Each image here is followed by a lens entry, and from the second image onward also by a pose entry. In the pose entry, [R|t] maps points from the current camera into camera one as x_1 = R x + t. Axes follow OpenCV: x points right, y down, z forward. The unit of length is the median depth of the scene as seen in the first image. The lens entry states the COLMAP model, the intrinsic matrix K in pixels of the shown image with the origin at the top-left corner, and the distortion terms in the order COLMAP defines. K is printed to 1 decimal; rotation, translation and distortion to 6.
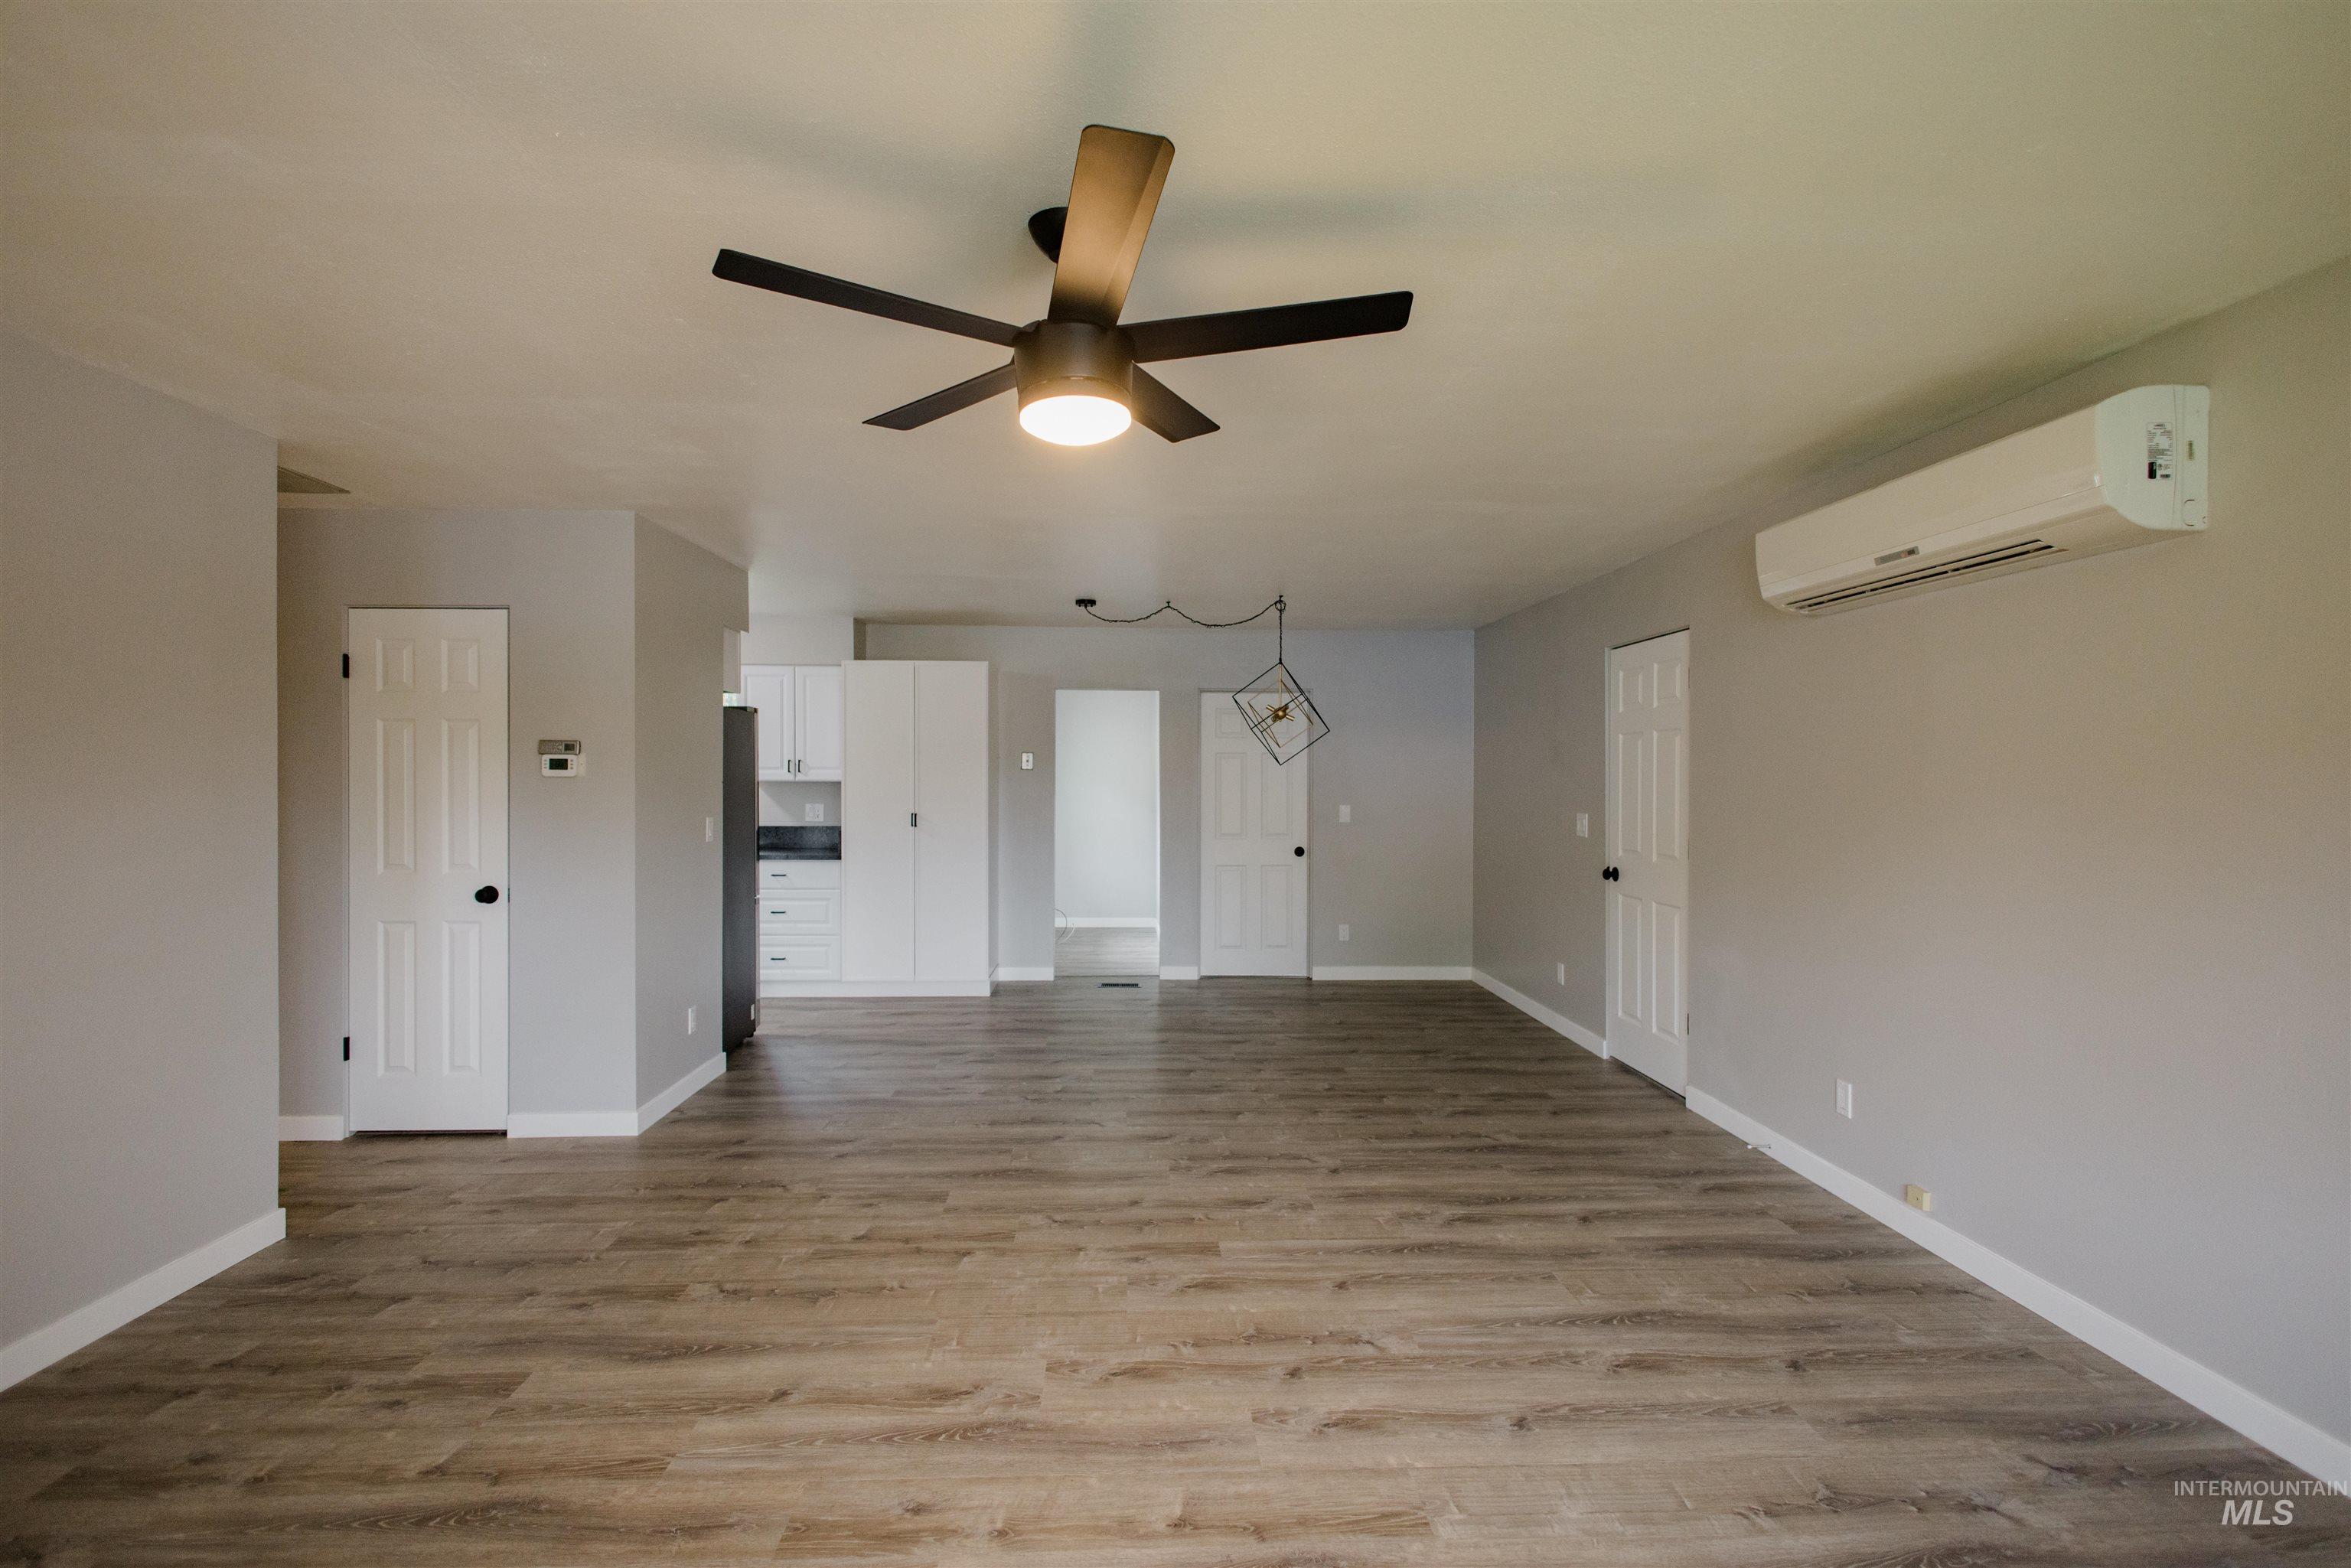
lens RADIAL K [[1107.0, 0, 1173.8], [0, 1107.0, 787.7], [0, 0, 1]] dist [0.004446, -0.001613]
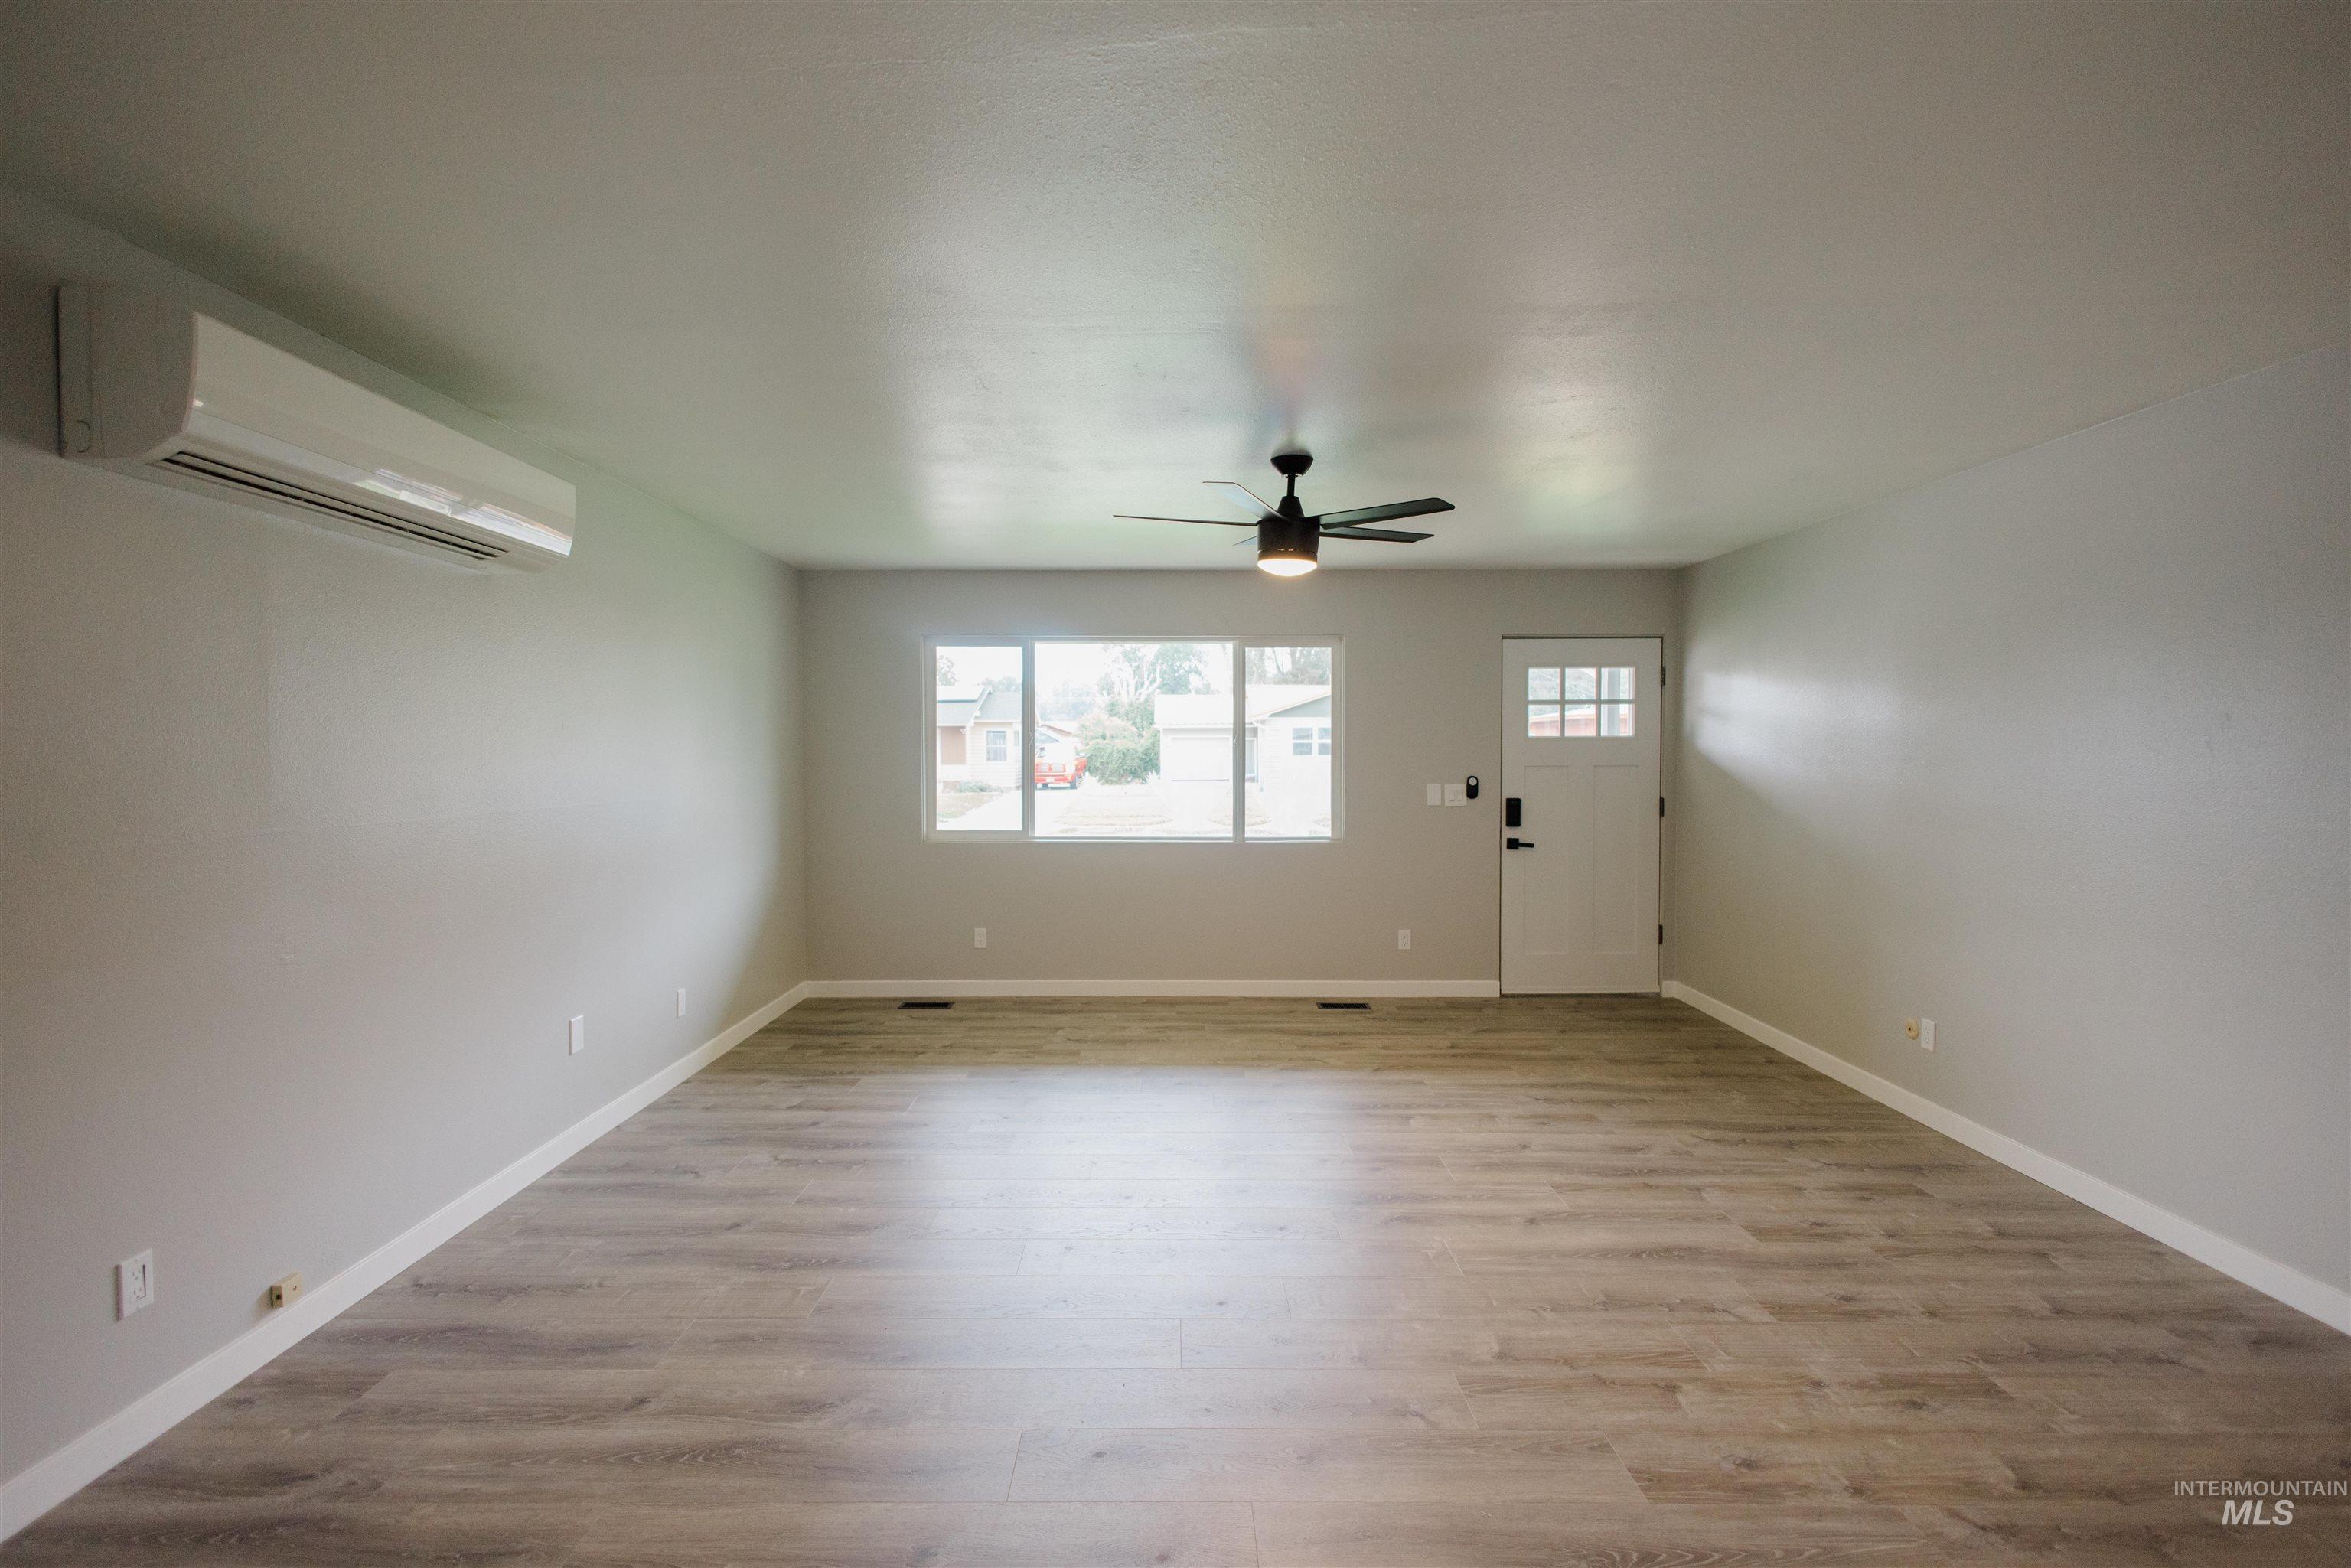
lens RADIAL K [[1076.4, 0, 1173.6], [0, 1076.4, 784.6], [0, 0, 1]] dist [0.015229, -0.006412]
pose [[-0.999251, -0.005146, 0.038348, 0.018542], [-0.003594, 0.999175, 0.040443, -0.017692], [-0.038525, 0.040275, -0.998446, 1.567192]]
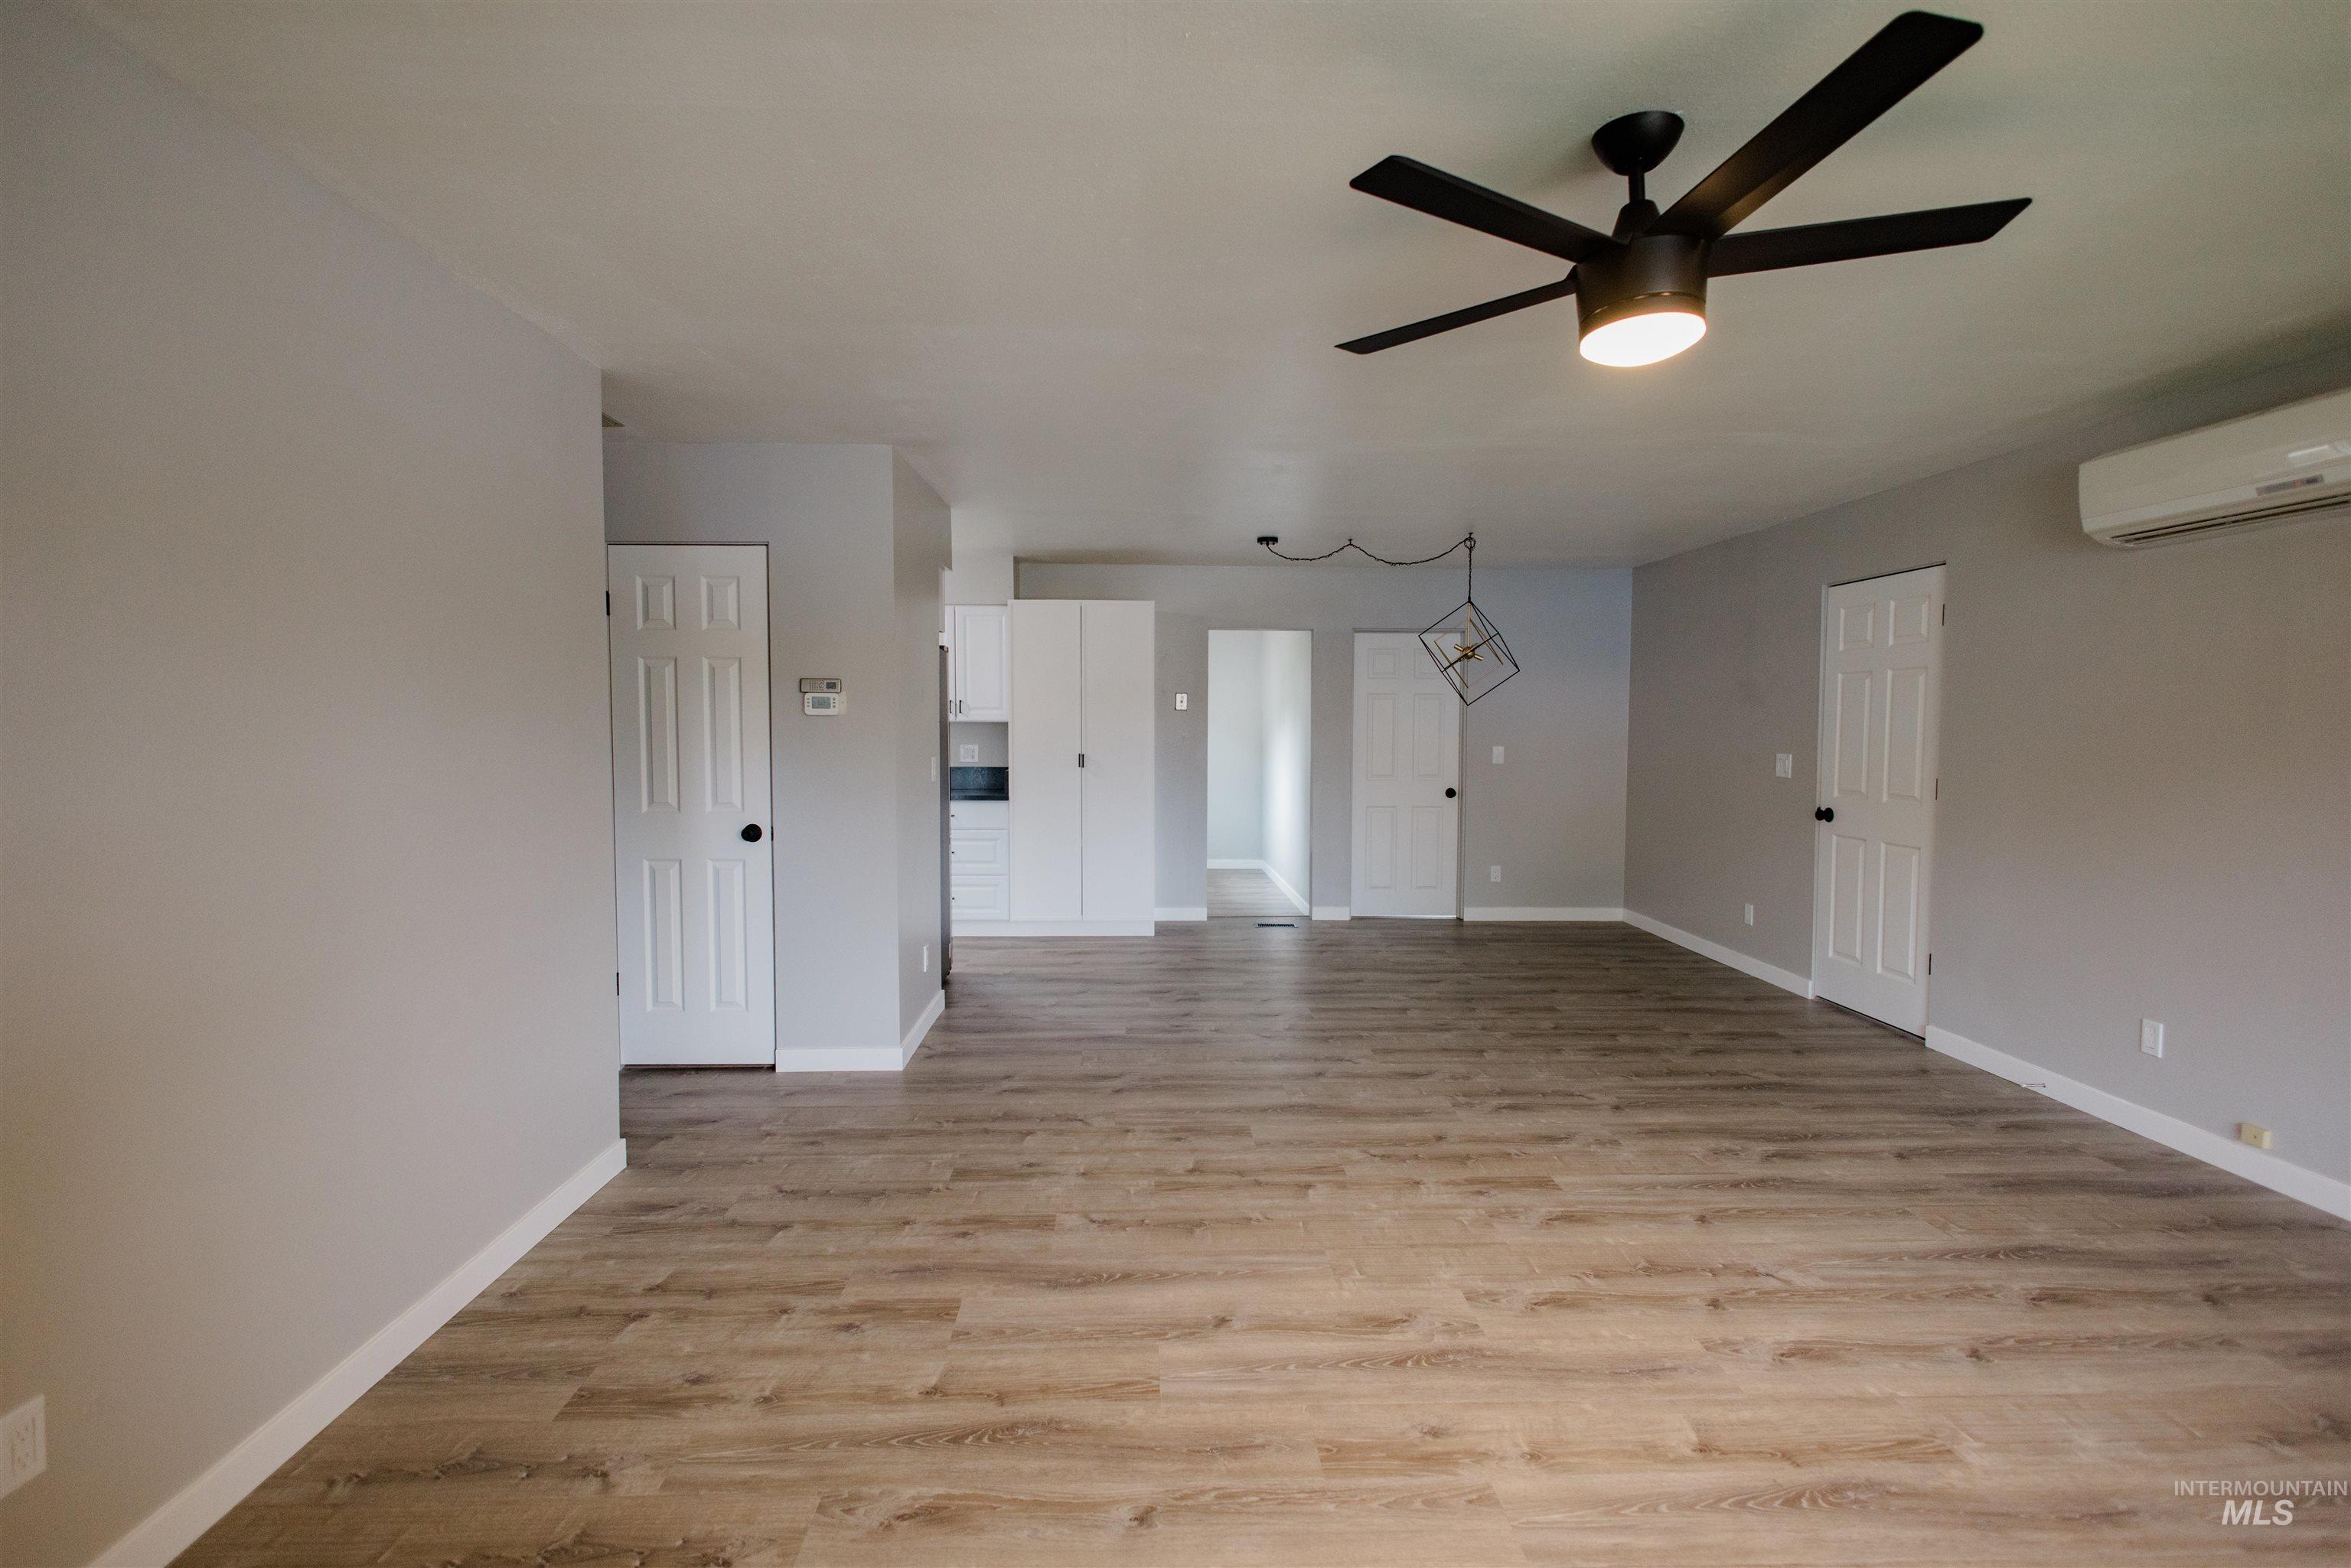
lens RADIAL K [[1104.1, 0, 1169.2], [0, 1104.1, 785.6], [0, 0, 1]] dist [0.003728, -0.001188]
pose [[0.999932, 0.000492, -0.011658, -0.267867], [0.000076, 0.998811, 0.048744, 0.005362], [0.011668, -0.048741, 0.998743, 0.008310]]
